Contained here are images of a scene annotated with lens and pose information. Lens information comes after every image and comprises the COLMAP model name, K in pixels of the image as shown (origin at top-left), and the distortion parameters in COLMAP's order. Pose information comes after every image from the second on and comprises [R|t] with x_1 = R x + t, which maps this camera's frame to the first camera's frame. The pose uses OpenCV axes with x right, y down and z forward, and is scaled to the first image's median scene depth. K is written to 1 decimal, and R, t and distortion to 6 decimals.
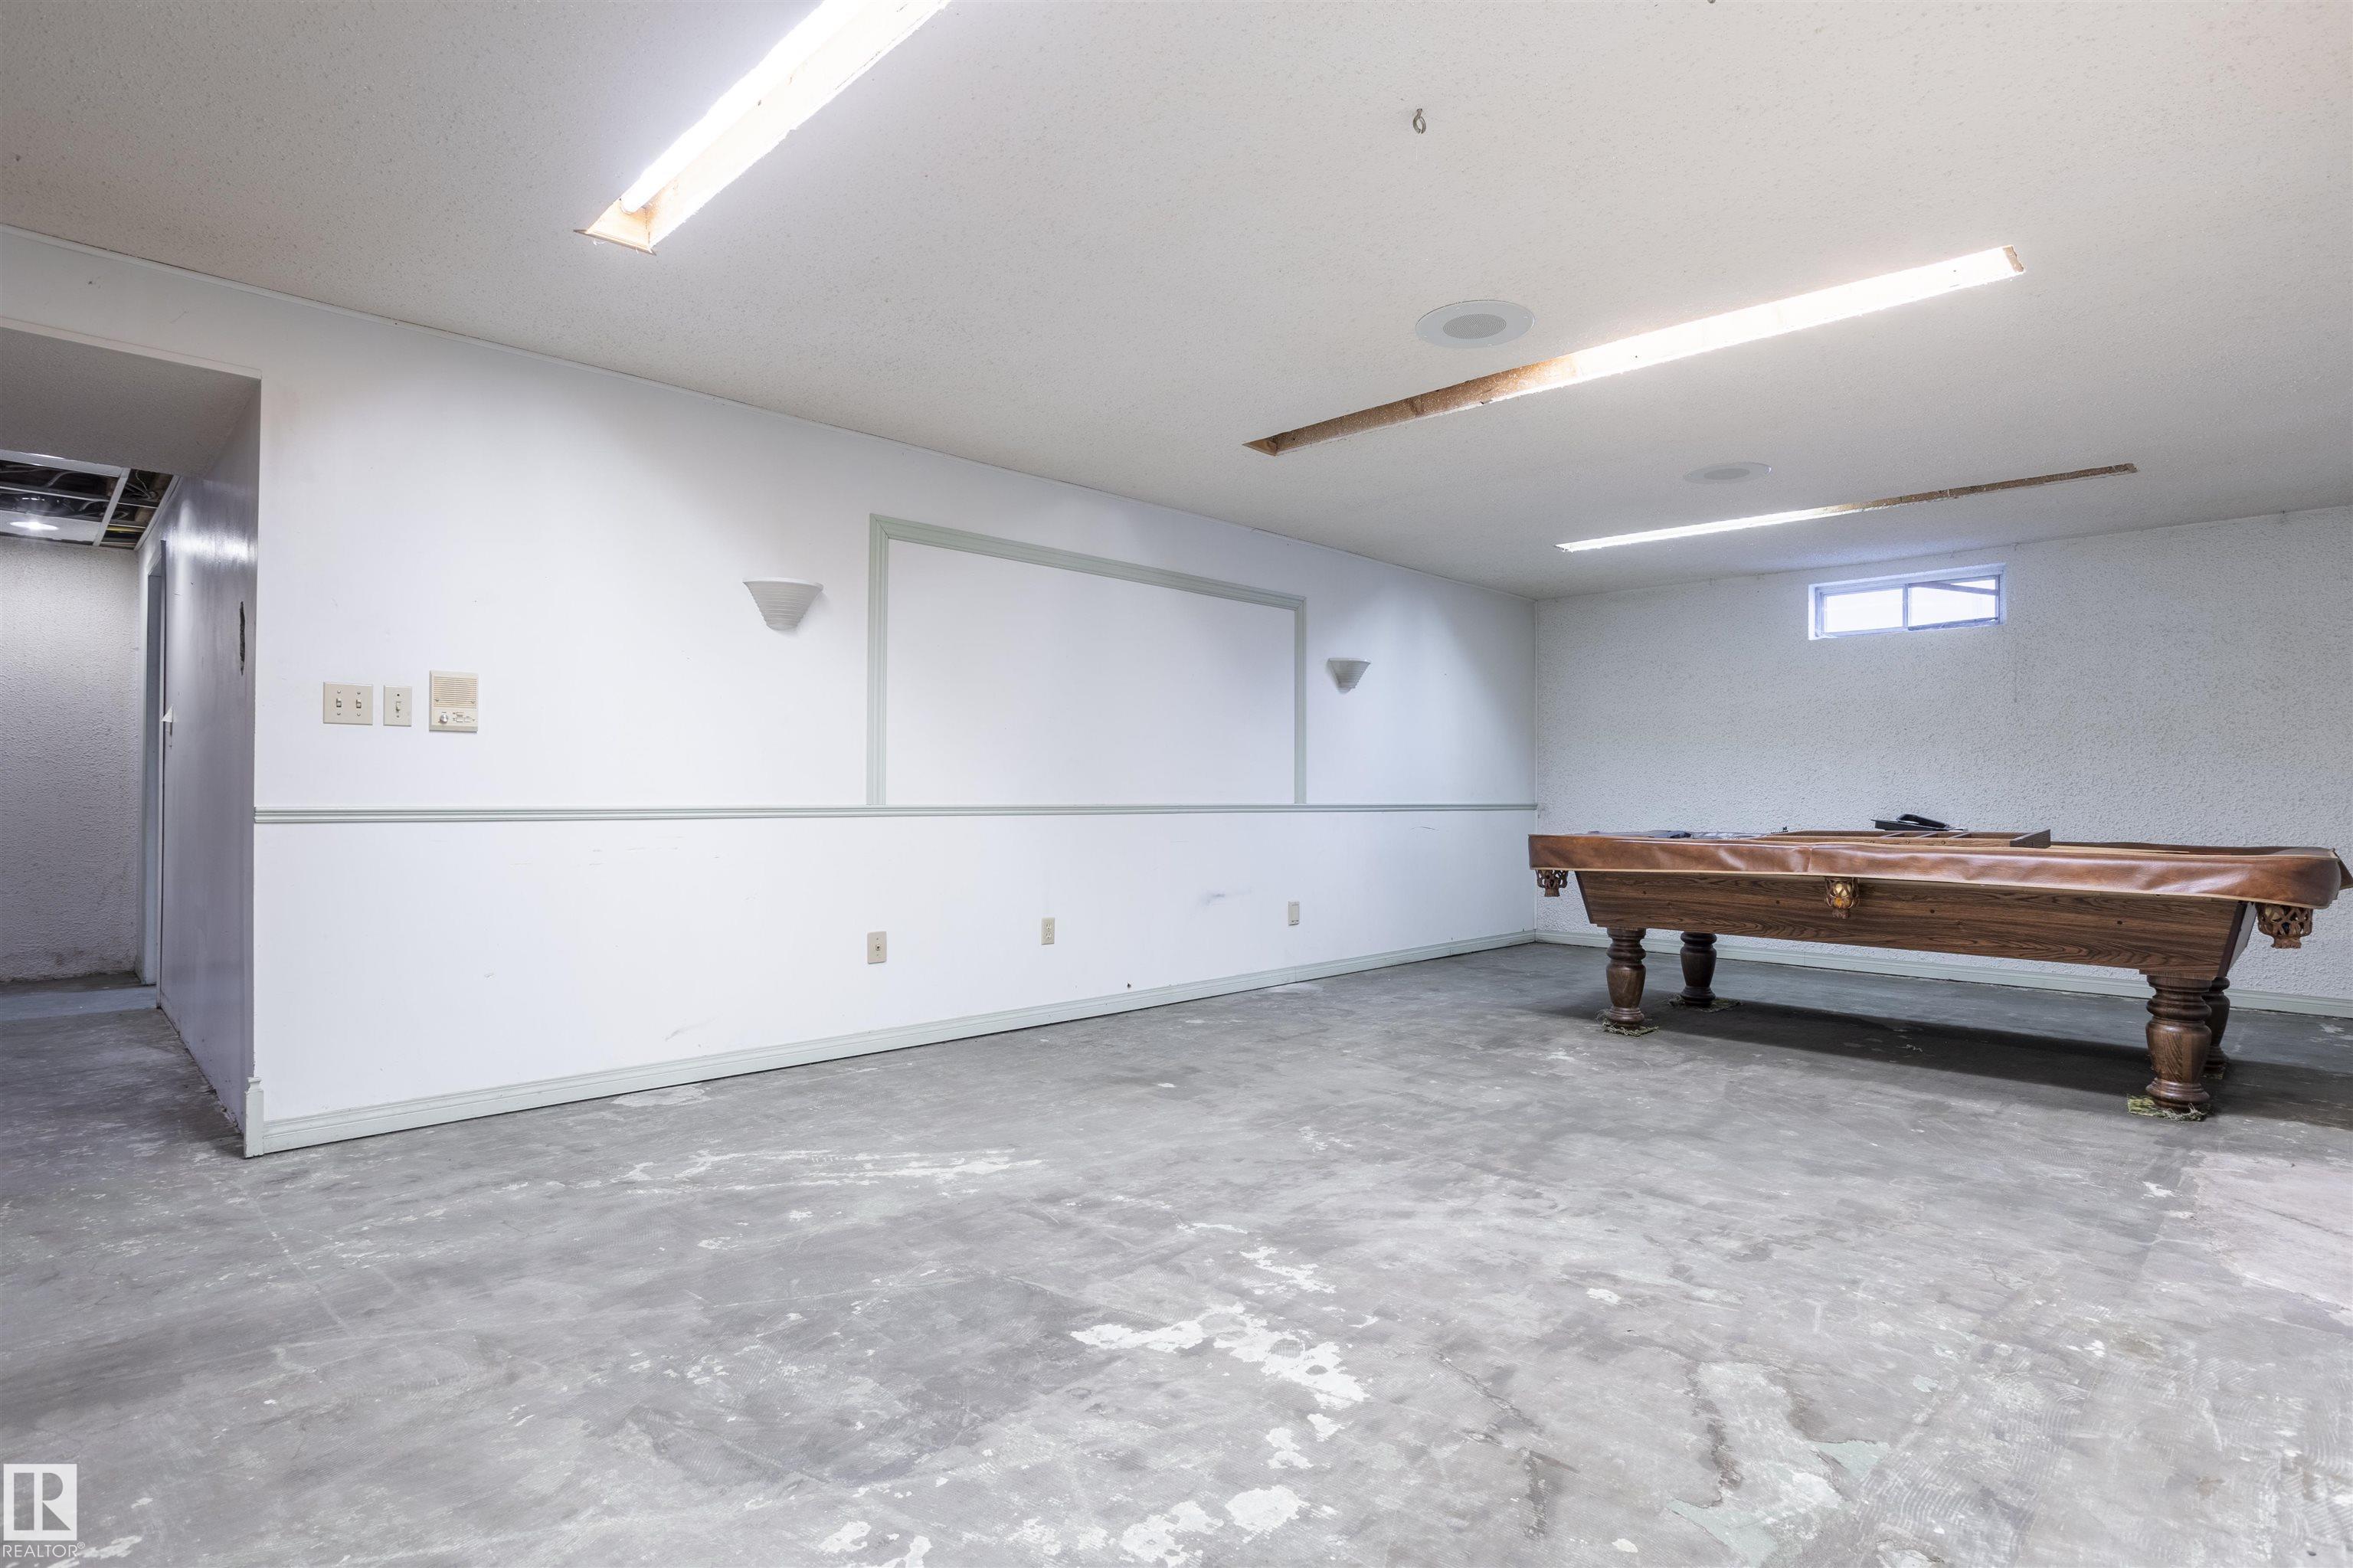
lens RADIAL K [[1183.2, 0, 1176.5], [0, 1183.2, 784.0], [0, 0, 1]] dist [-0.052568, 0.029026]
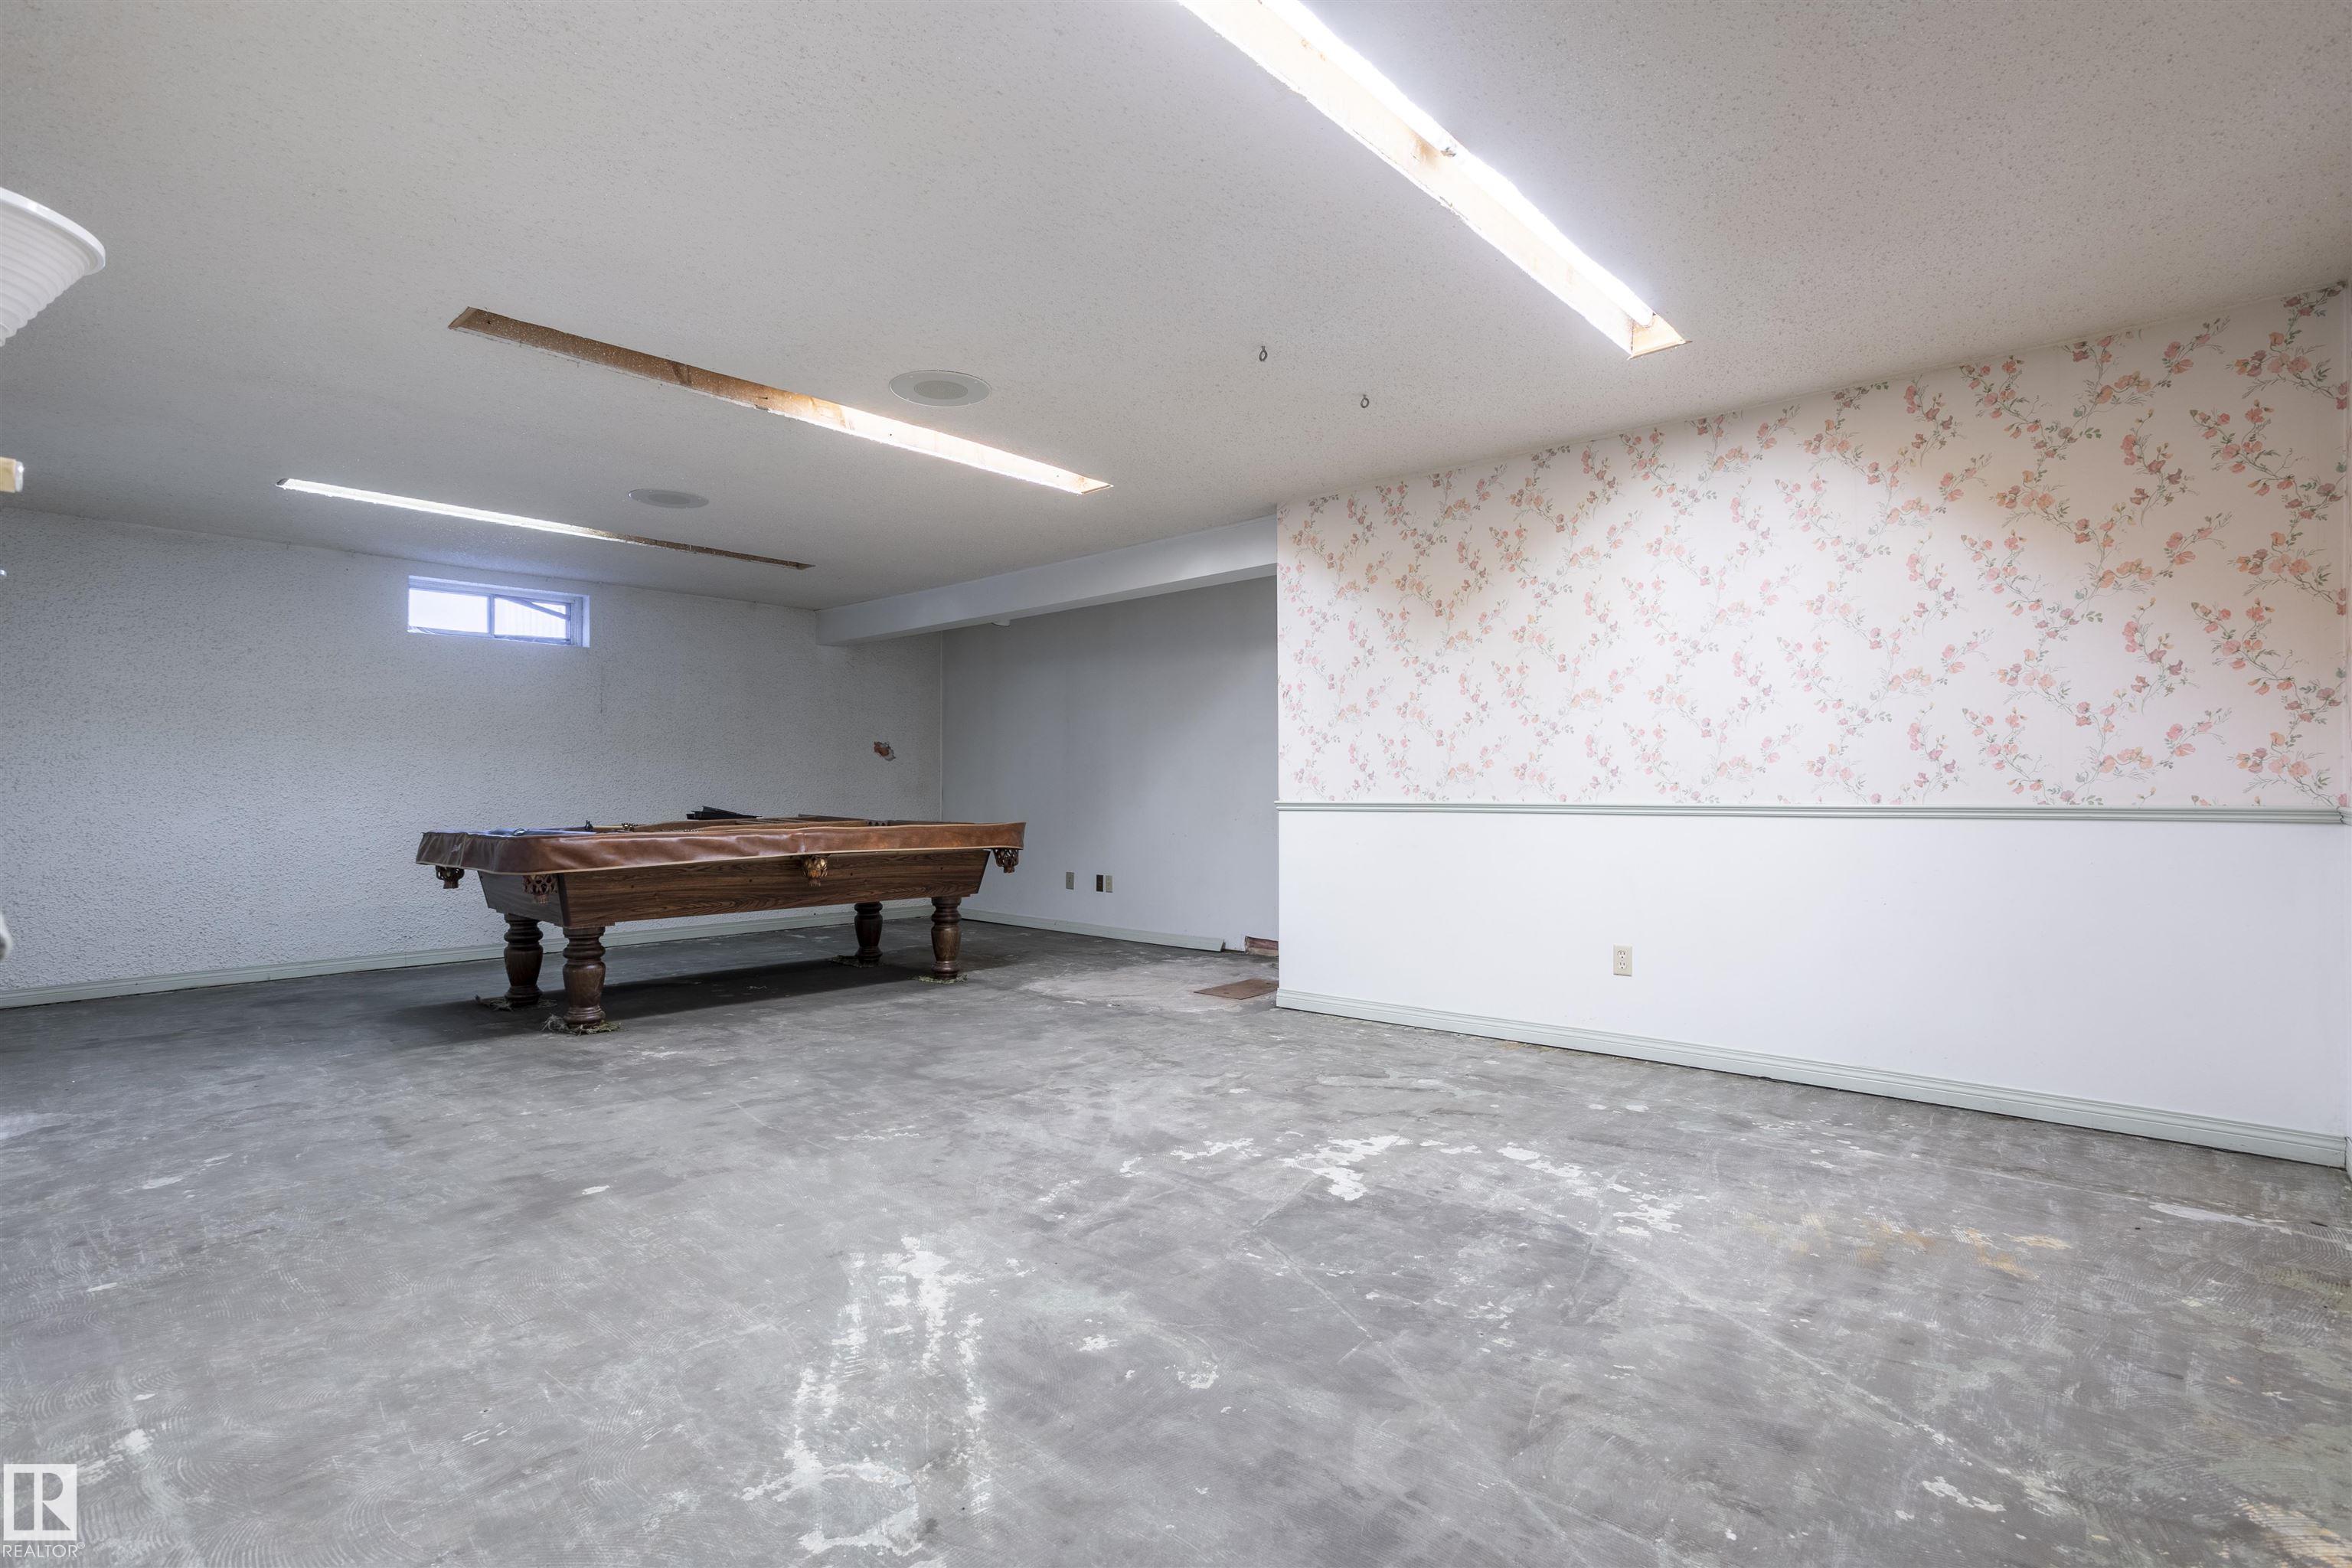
lens RADIAL K [[1146.3, 0, 1184.4], [0, 1146.3, 792.6], [0, 0, 1]] dist [-0.058069, 0.045078]
pose [[-0.052413, -0.007244, 0.998599, -1.090266], [-0.009236, 0.999934, 0.006769, -0.002033], [-0.998583, -0.008868, -0.052476, 1.000790]]
